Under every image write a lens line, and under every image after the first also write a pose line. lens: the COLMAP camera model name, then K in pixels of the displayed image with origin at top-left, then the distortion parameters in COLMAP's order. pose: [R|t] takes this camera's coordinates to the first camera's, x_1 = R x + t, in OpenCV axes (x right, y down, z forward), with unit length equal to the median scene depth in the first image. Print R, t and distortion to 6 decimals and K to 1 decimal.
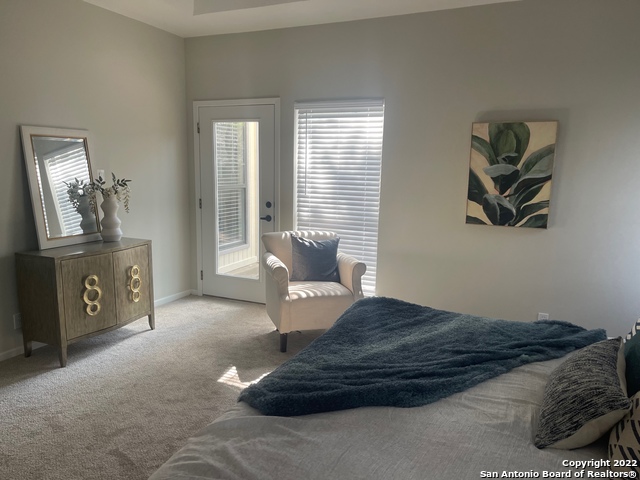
lens RADIAL K [[485.8, 0, 319.6], [0, 485.8, 242.4], [0, 0, 1]] dist [0.094213, -0.100202]
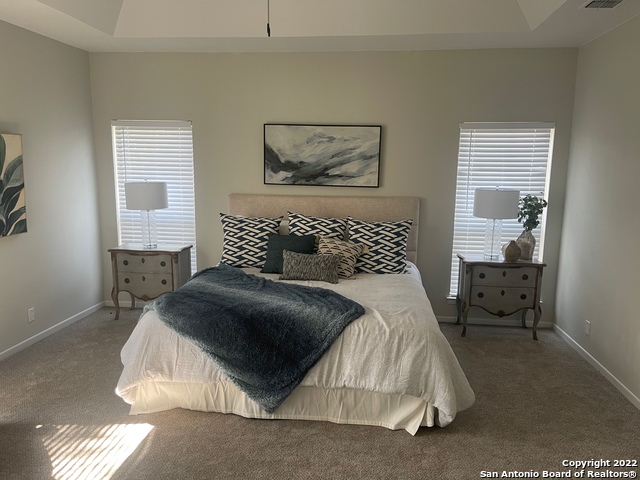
lens RADIAL K [[485.8, 0, 319.6], [0, 485.8, 242.4], [0, 0, 1]] dist [0.094213, -0.100202]
pose [[-0.301724, -0.171772, 0.937794, -0.780200], [0.141752, 0.964620, 0.222293, -0.160301], [-0.942798, 0.200005, -0.266701, 0.695132]]
